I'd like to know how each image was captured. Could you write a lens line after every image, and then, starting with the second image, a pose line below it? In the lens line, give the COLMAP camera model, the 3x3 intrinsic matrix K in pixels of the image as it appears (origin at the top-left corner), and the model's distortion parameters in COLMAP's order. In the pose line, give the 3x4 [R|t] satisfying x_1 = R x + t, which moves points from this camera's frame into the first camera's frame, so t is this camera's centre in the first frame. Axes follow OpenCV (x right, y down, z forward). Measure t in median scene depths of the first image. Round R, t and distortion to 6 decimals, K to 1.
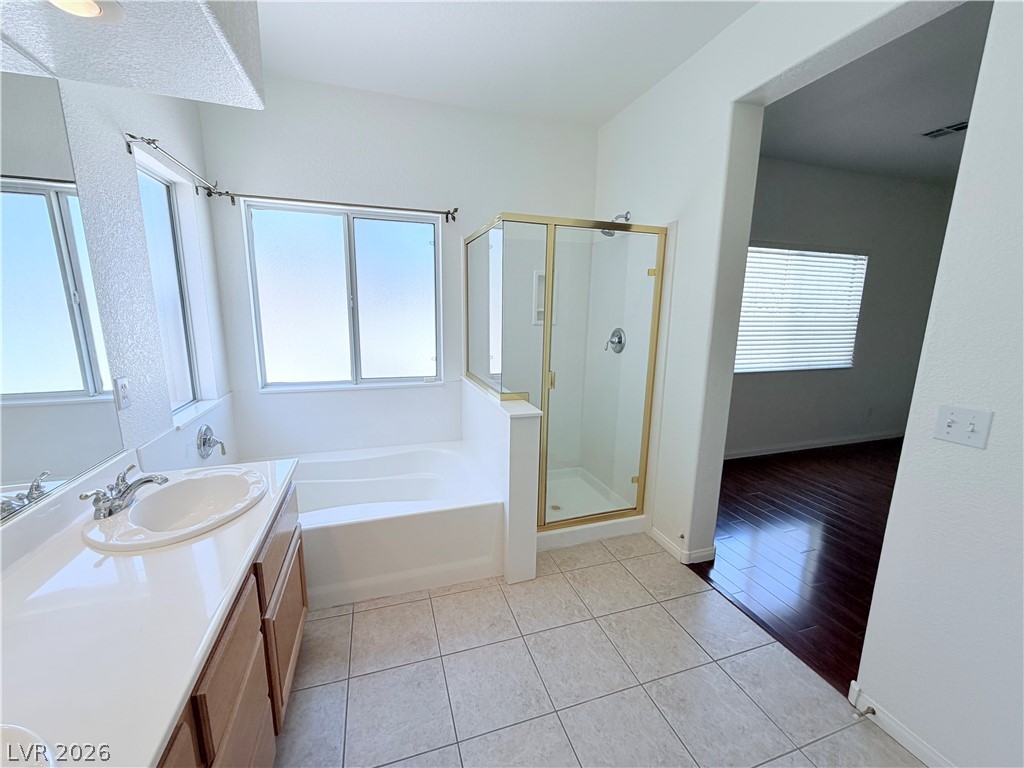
lens RADIAL K [[408.7, 0, 510.1], [0, 408.7, 384.3], [0, 0, 1]] dist [0.000148, 0.000217]
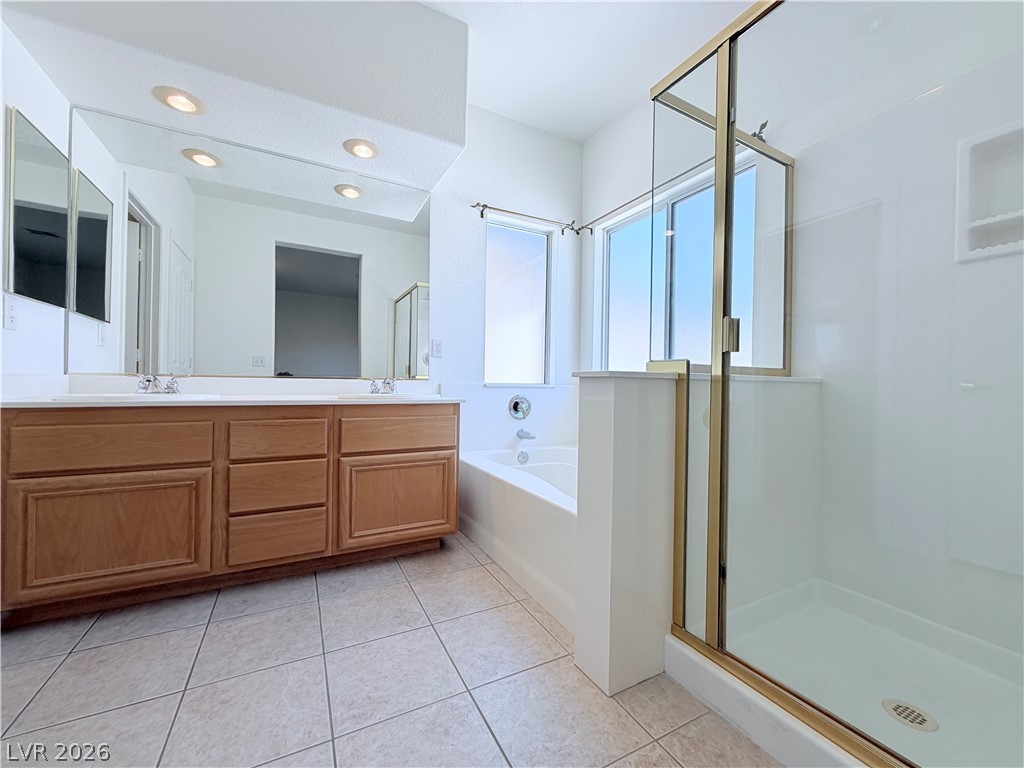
lens RADIAL K [[408.7, 0, 510.1], [0, 408.7, 384.3], [0, 0, 1]] dist [0.000148, 0.000217]
pose [[0.166158, -0.012586, -0.986019, 0.651993], [-0.196814, 0.979377, -0.045667, 0.149401], [0.966259, 0.201650, 0.160254, 0.818723]]
